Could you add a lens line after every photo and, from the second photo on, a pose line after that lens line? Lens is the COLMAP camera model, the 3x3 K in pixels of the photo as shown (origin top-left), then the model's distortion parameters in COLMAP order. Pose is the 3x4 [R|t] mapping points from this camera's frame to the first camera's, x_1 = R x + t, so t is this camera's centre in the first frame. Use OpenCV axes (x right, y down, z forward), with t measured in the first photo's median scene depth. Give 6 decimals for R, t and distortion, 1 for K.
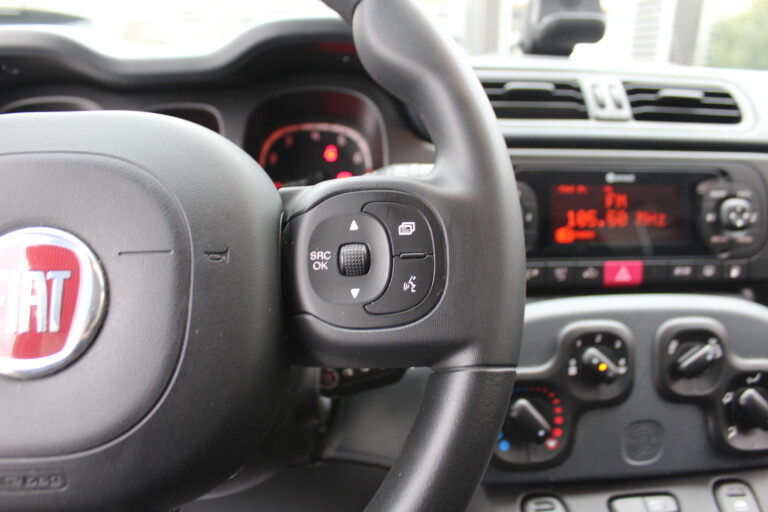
lens RADIAL K [[635.1, 0, 384.0], [0, 635.1, 256.0], [0, 0, 1]] dist [-0.170173, 0.152745]
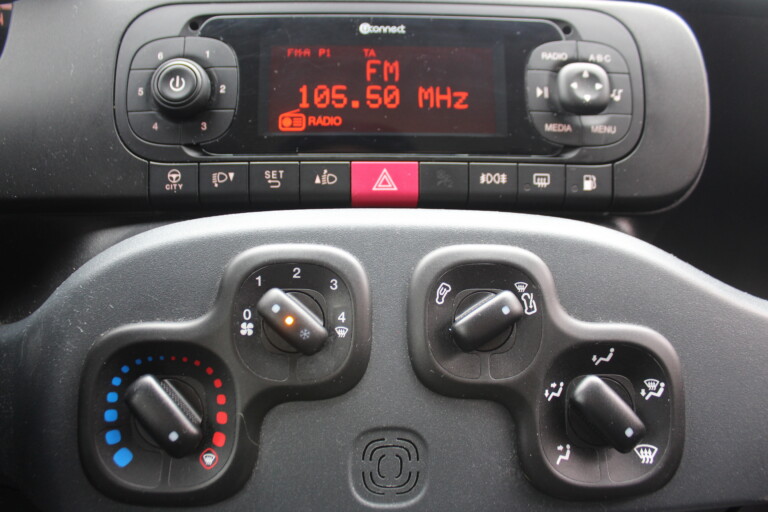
lens RADIAL K [[635.1, 0, 384.0], [0, 635.1, 256.0], [0, 0, 1]] dist [-0.170173, 0.152745]
pose [[0.998862, 0.003693, -0.047555, 0.437622], [-0.007240, 0.997185, -0.074635, 0.154587], [0.047146, 0.074894, 0.996076, 0.423200]]
